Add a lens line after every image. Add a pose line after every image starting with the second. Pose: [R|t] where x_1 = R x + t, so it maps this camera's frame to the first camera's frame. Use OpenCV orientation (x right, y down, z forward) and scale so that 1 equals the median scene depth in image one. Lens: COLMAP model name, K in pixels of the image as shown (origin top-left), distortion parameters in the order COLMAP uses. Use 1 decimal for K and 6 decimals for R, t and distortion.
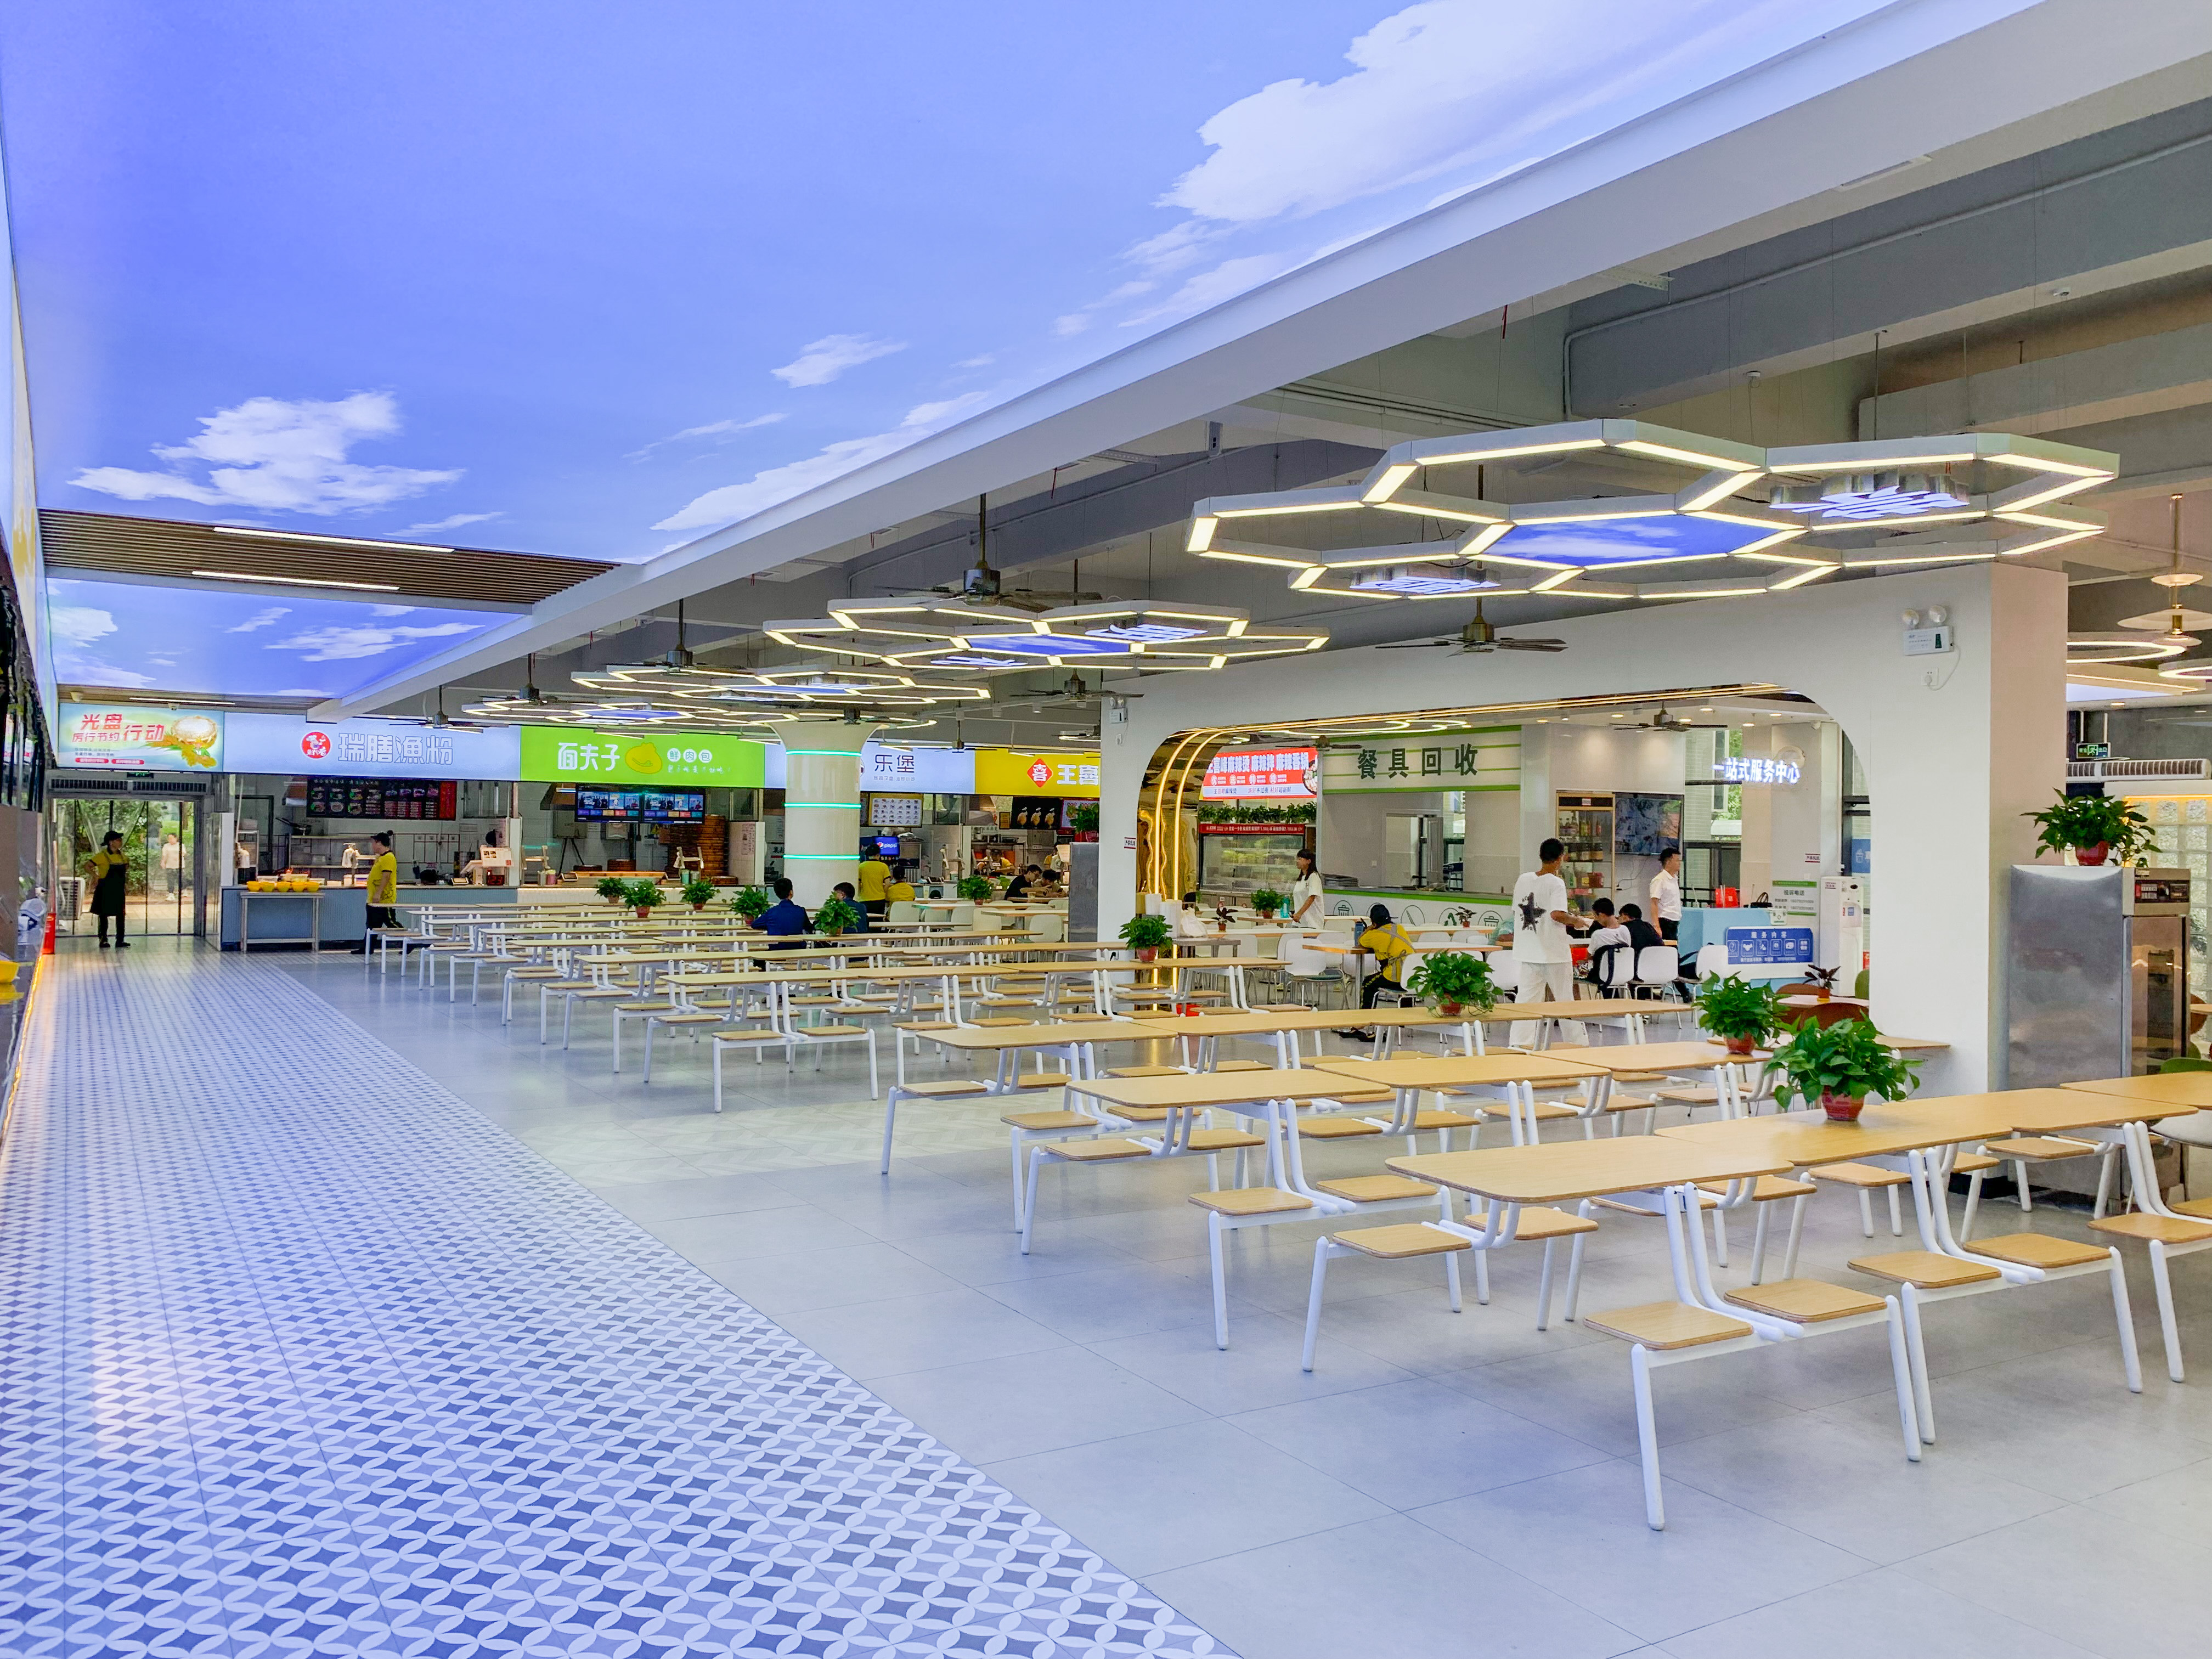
lens RADIAL K [[1693.5, 0, 1106.0], [0, 1693.5, 829.5], [0, 0, 1]] dist [0.058015, -0.080408]
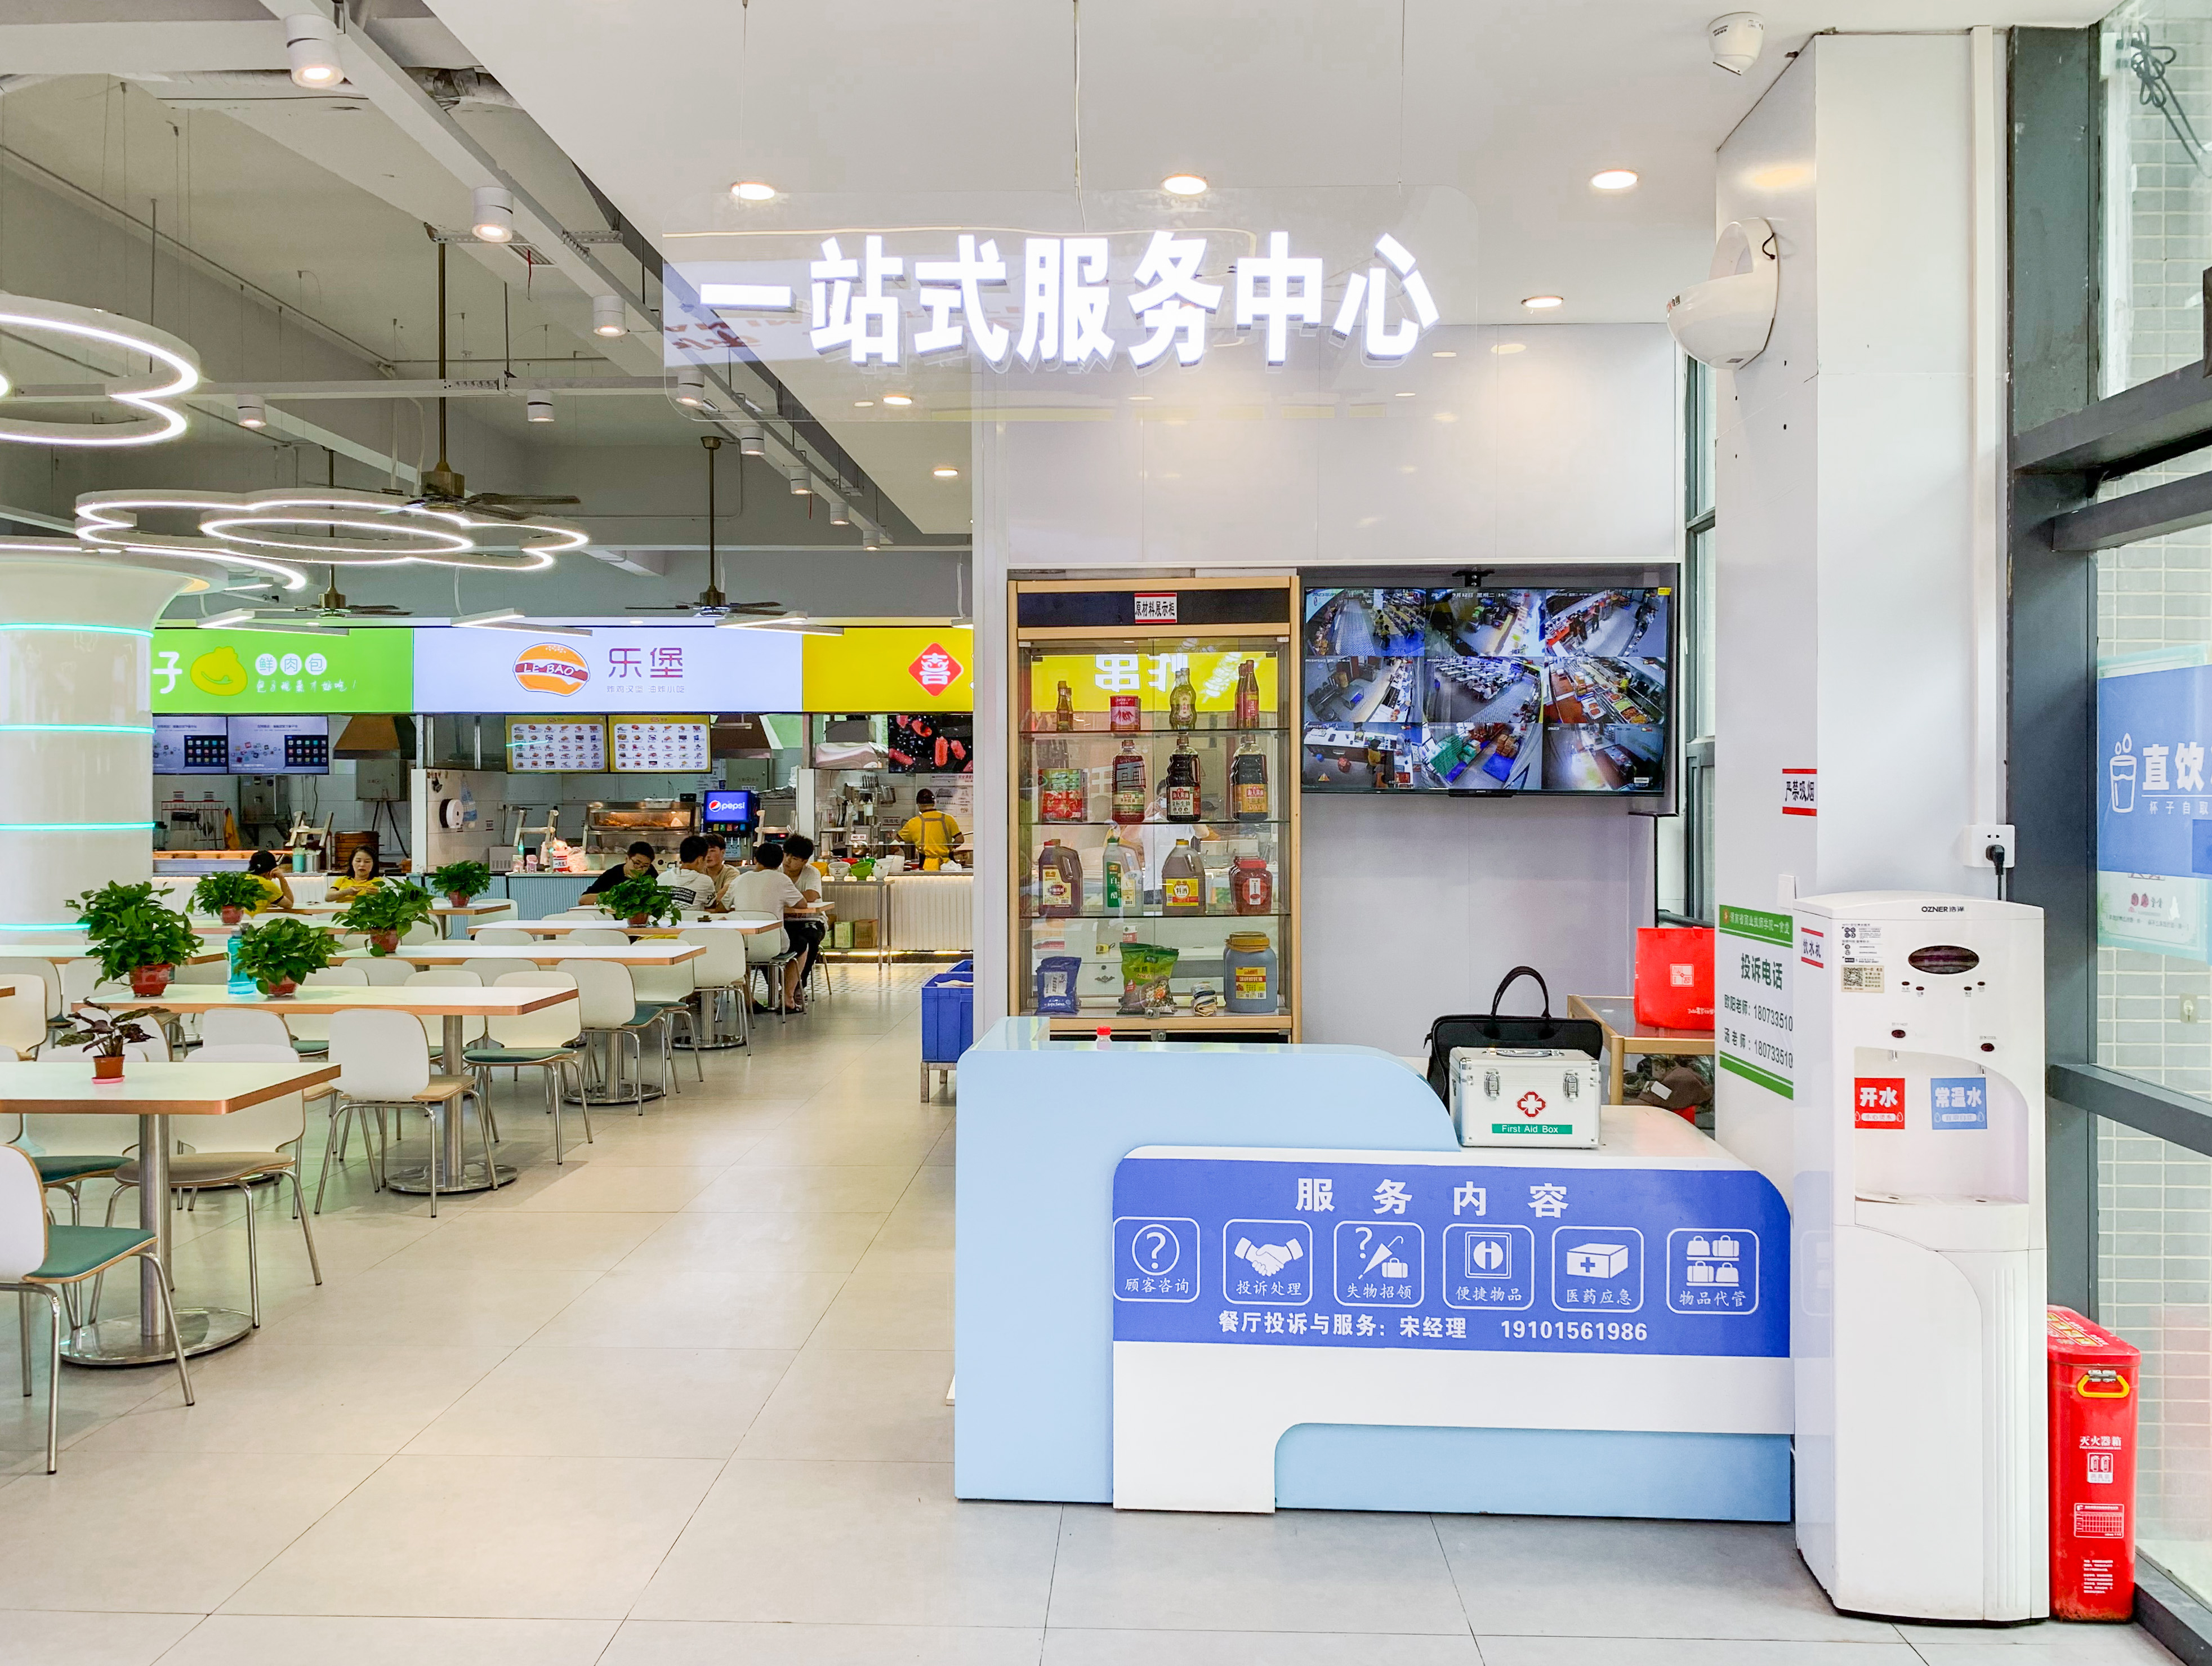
lens RADIAL K [[1739.4, 0, 1106.0], [0, 1739.4, 833.0], [0, 0, 1]] dist [0.002542, -0.003271]
pose [[0.833857, -0.004071, -0.551966, 0.390726], [0.014908, 0.999774, 0.015148, 0.014608], [0.551779, -0.020860, 0.833729, 0.686330]]
